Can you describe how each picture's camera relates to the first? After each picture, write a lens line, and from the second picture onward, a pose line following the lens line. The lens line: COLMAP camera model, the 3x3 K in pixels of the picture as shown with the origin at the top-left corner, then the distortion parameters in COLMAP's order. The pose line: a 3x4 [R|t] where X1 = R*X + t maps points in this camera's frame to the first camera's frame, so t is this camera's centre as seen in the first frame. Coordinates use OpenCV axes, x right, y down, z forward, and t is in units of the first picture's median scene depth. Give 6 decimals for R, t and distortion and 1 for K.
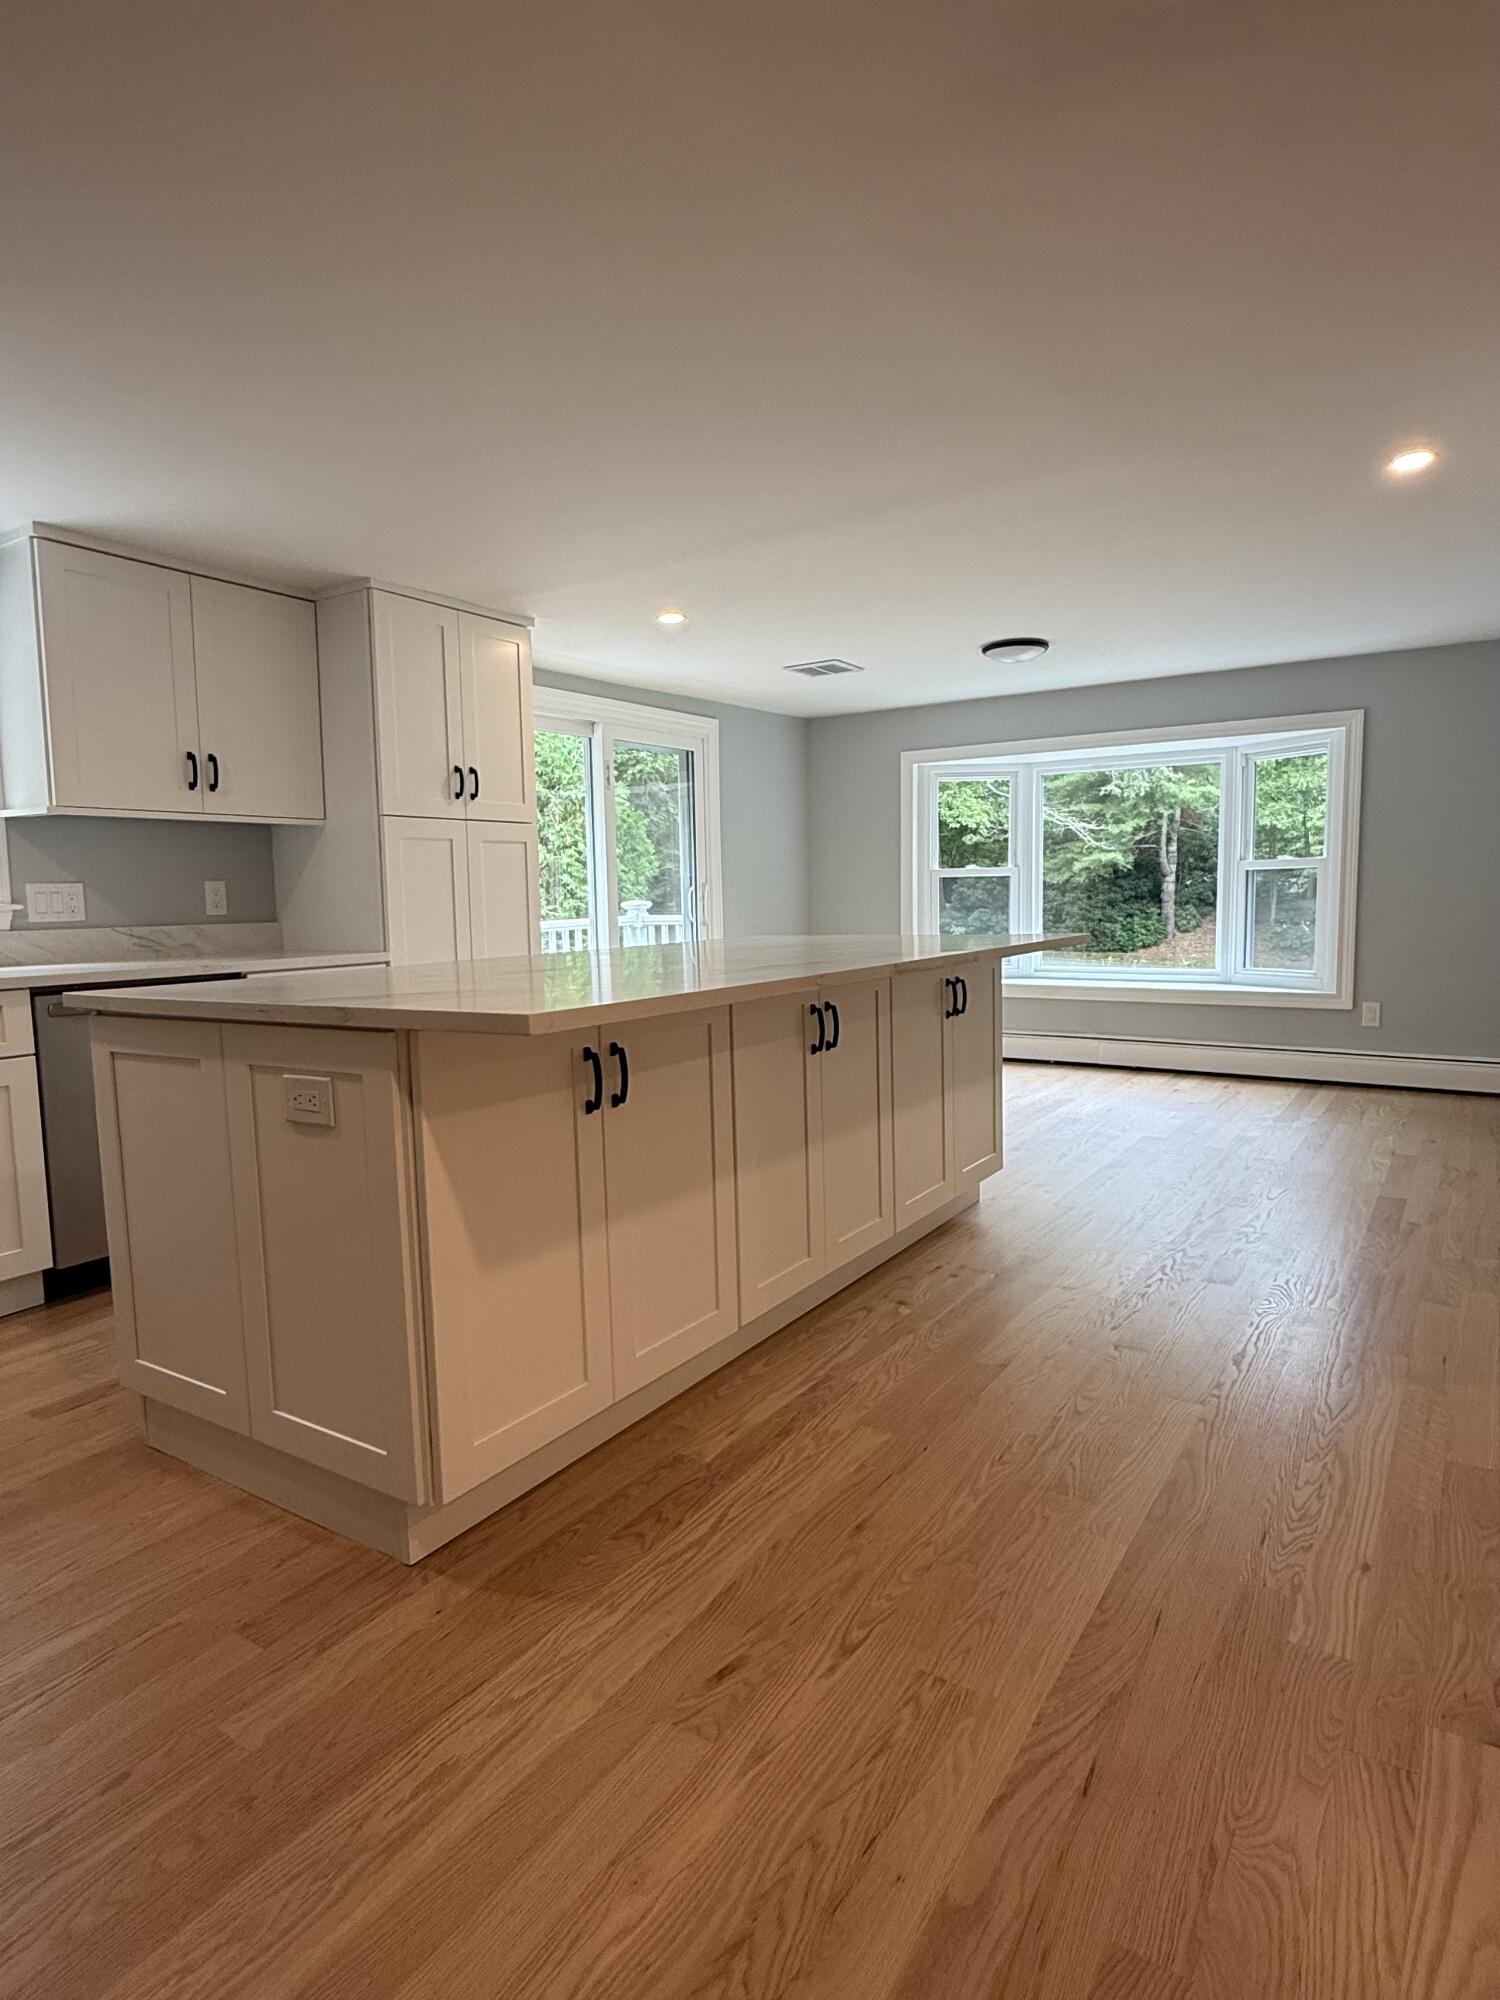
lens RADIAL K [[1112.1, 0, 743.3], [0, 1112.1, 1000.0], [0, 0, 1]] dist [0.006781, -0.001080]
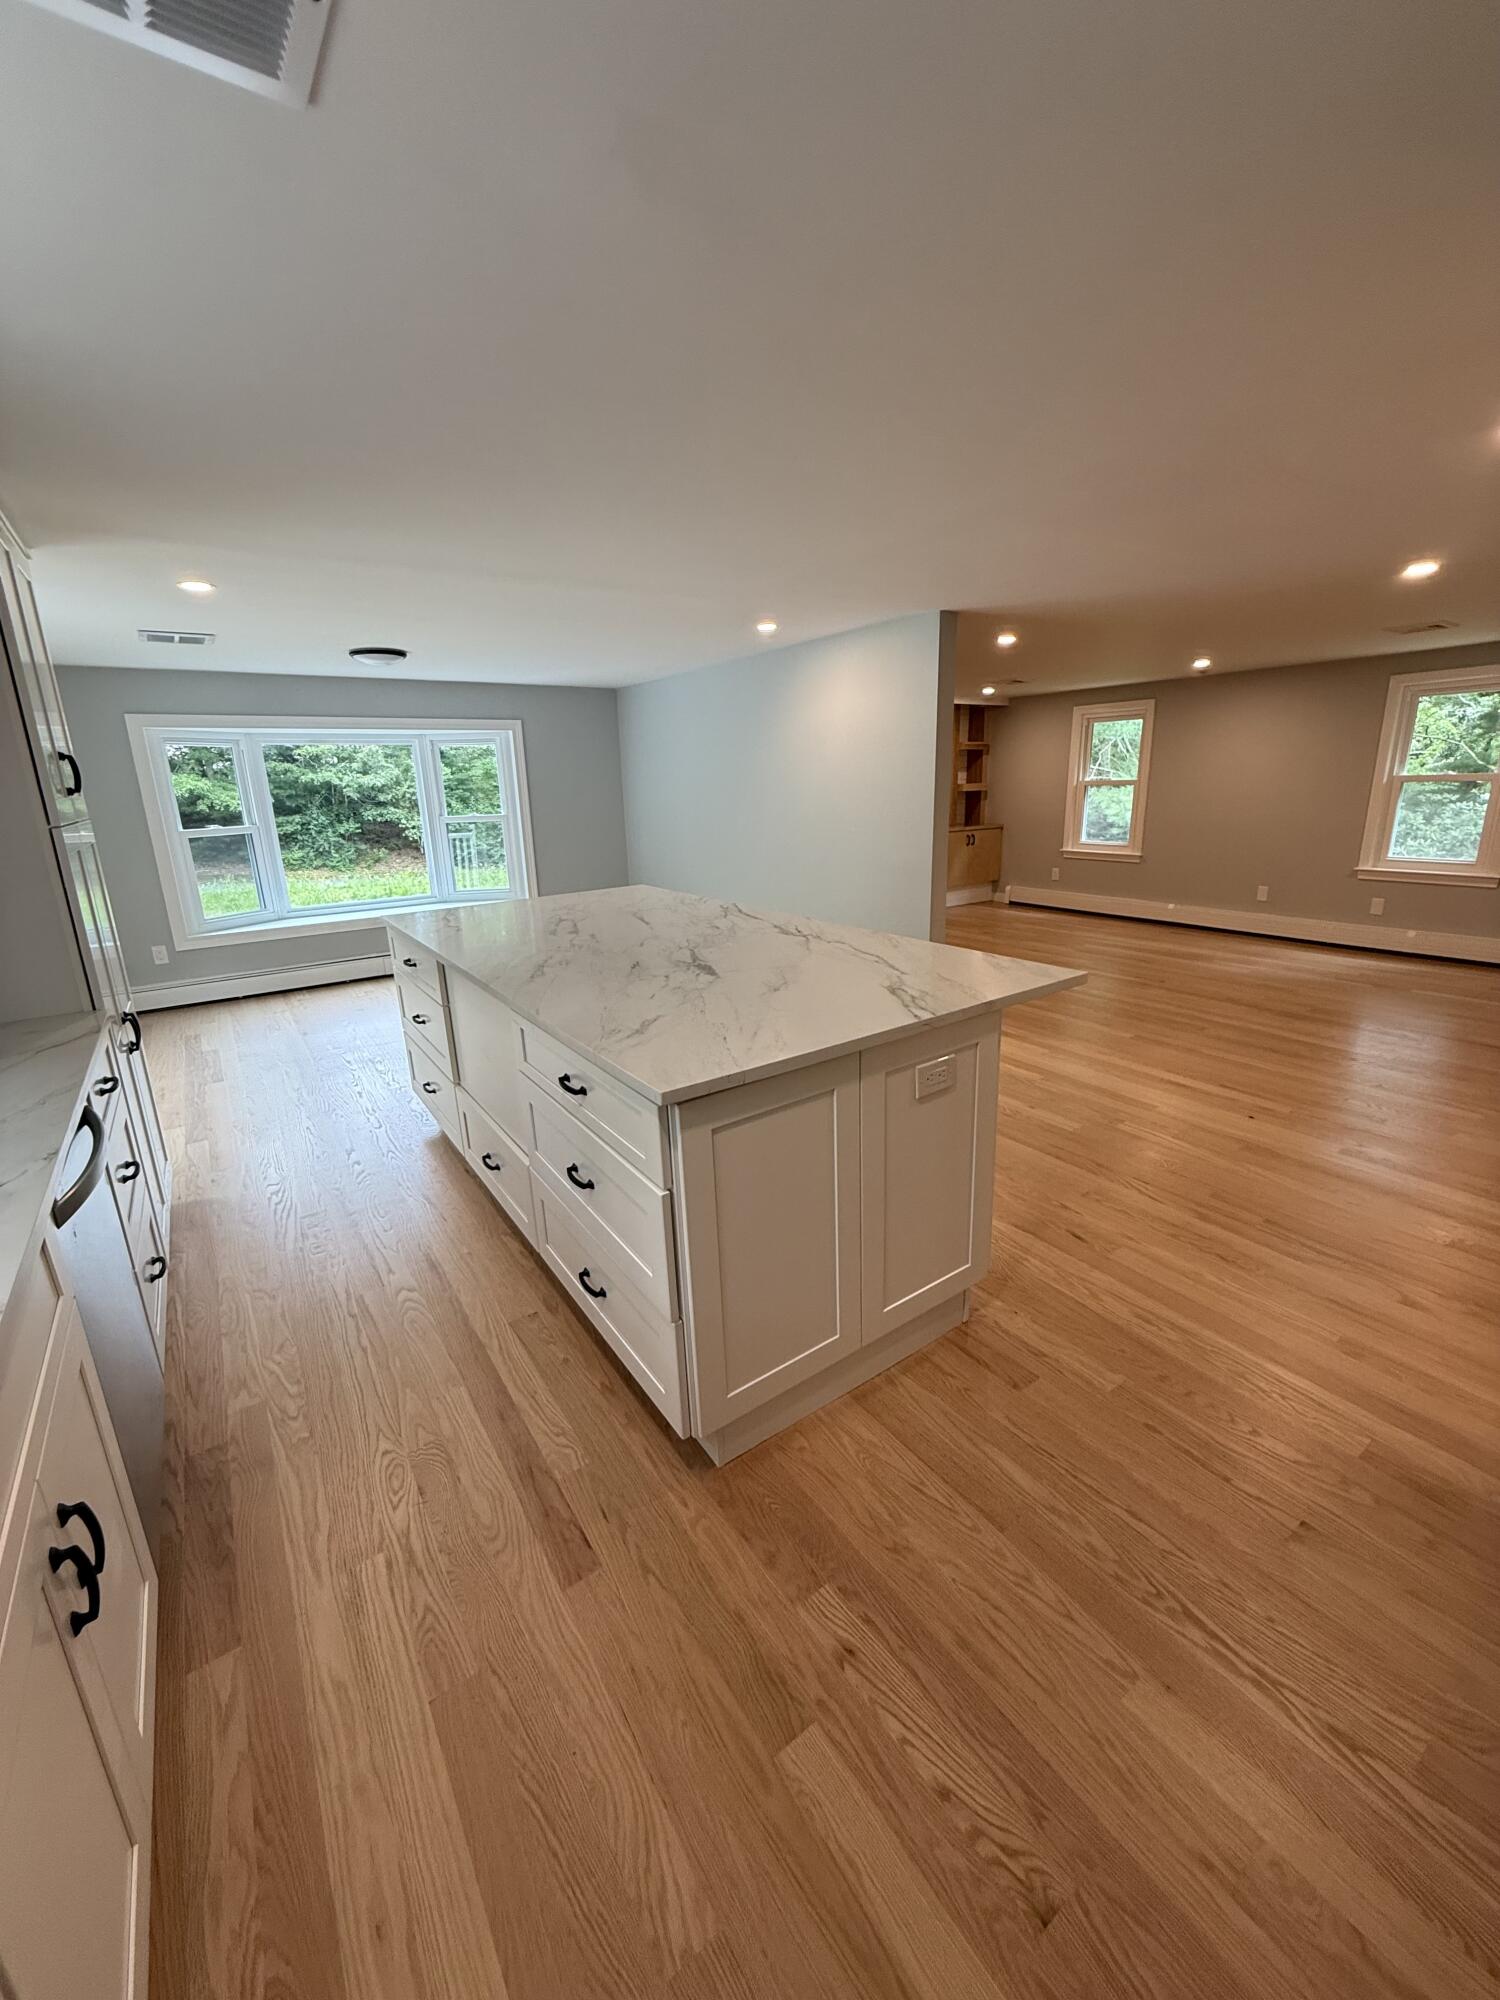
lens RADIAL K [[800.3, 0, 753.1], [0, 800.3, 995.4], [0, 0, 1]] dist [0.001651, 0.000665]
pose [[0.373843, -0.238632, 0.896268, -1.177902], [0.115587, 0.970789, 0.210260, -0.216663], [-0.920261, 0.024993, 0.390505, 0.699547]]
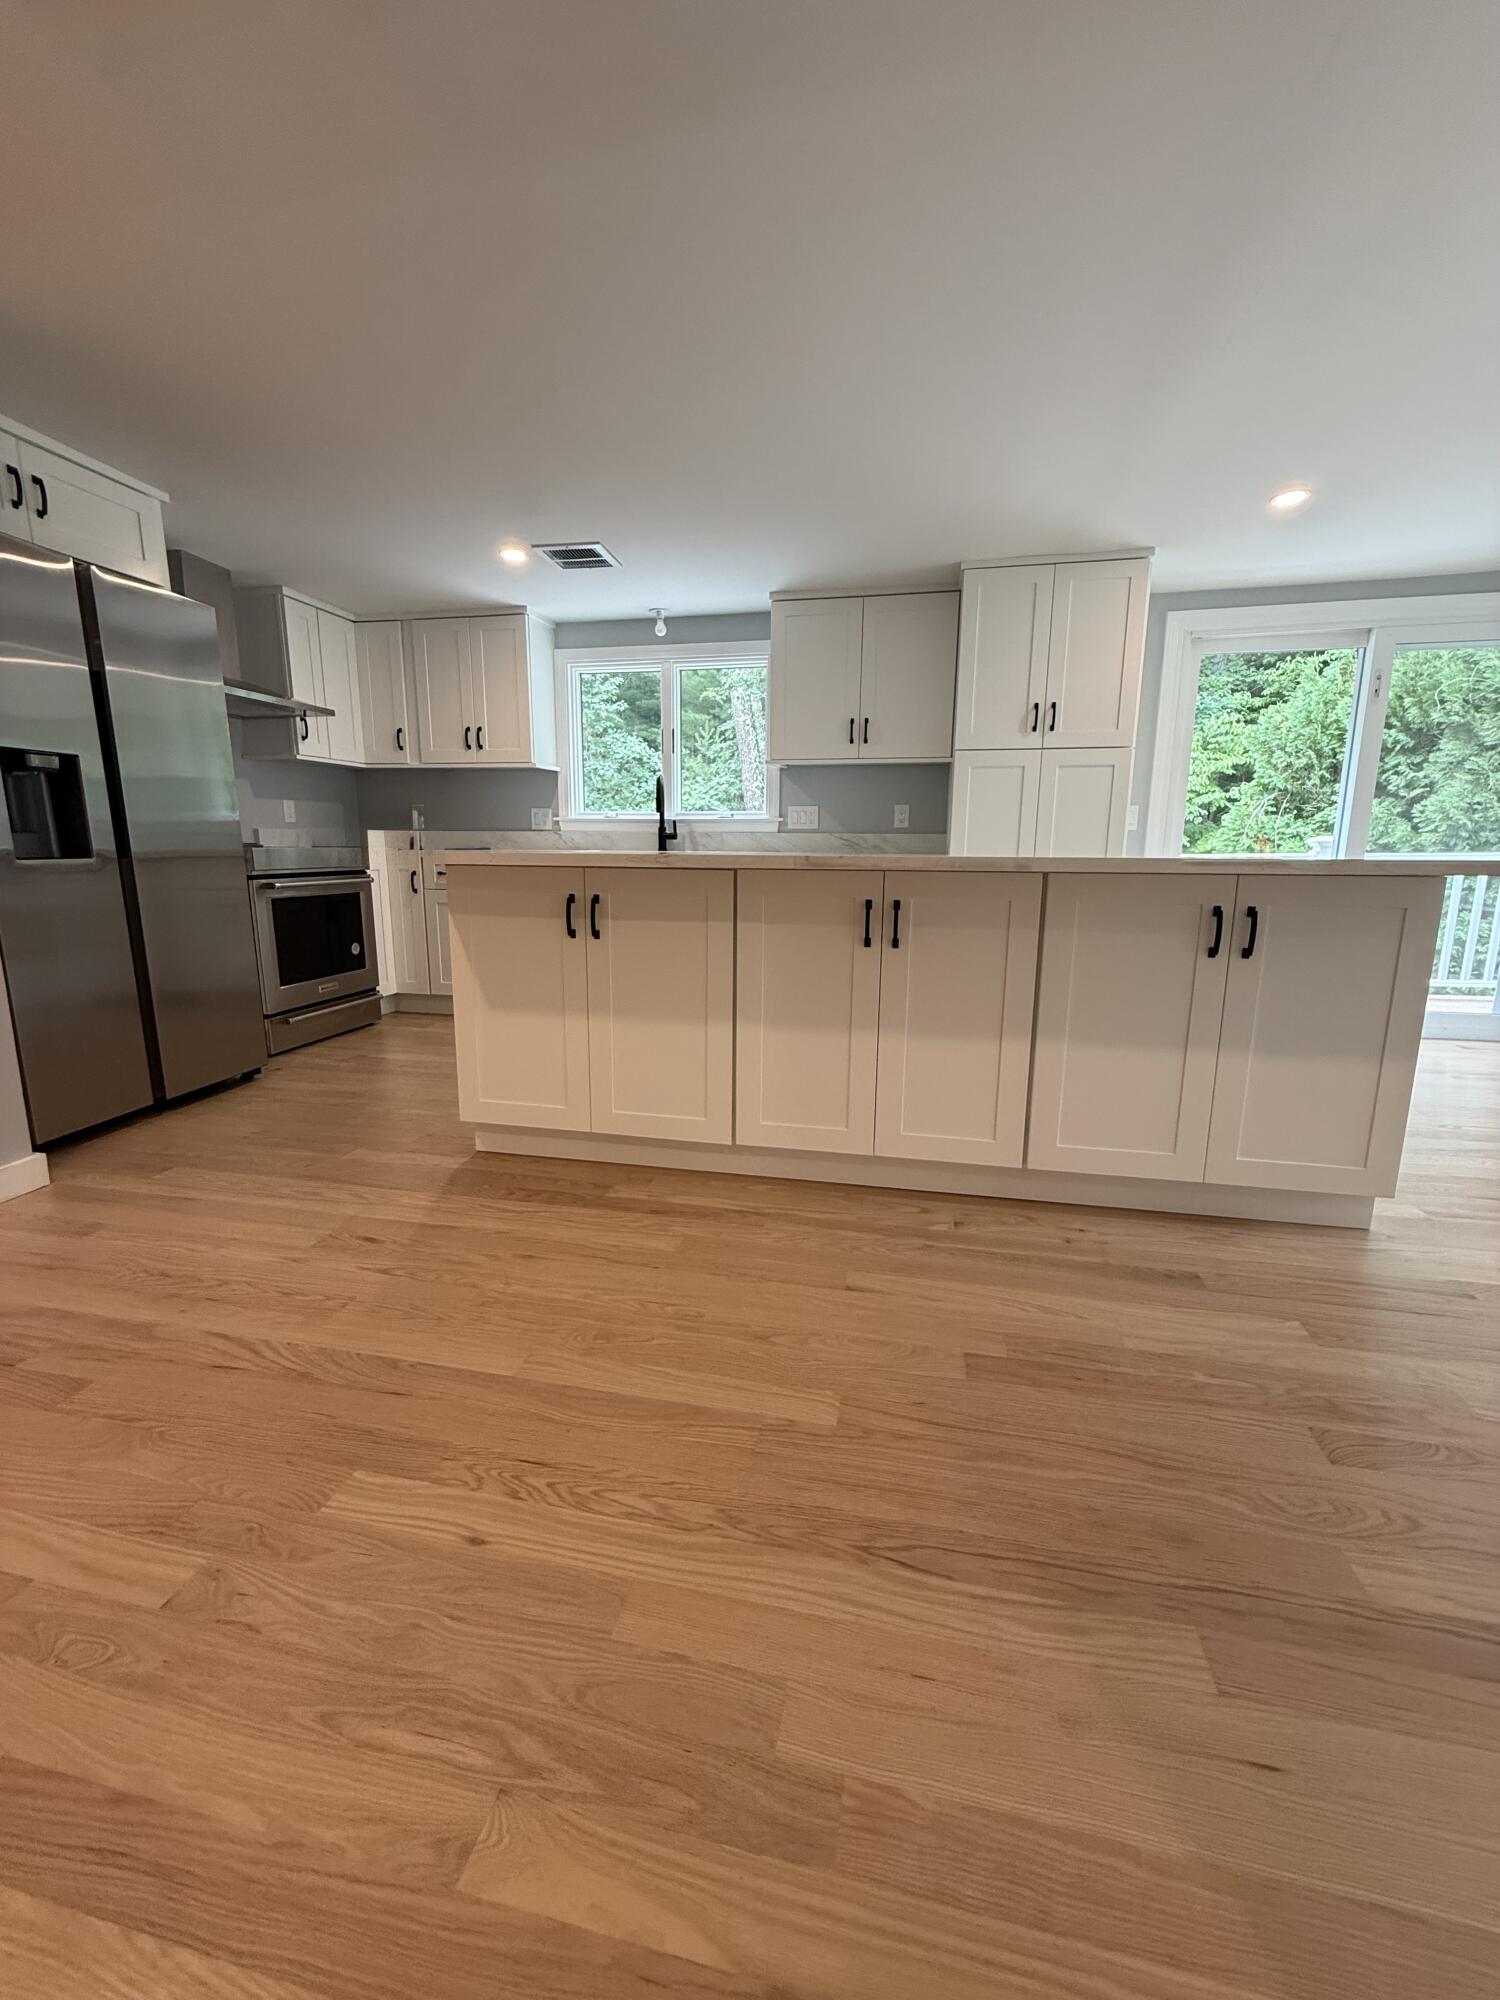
lens RADIAL K [[800.3, 0, 760.4], [0, 800.3, 996.8], [0, 0, 1]] dist [0.001651, 0.000665]
pose [[0.373100, 0.196176, -0.906814, 0.921921], [-0.104097, 0.980070, 0.169194, -0.029006], [0.921933, 0.031271, 0.386085, 0.779122]]
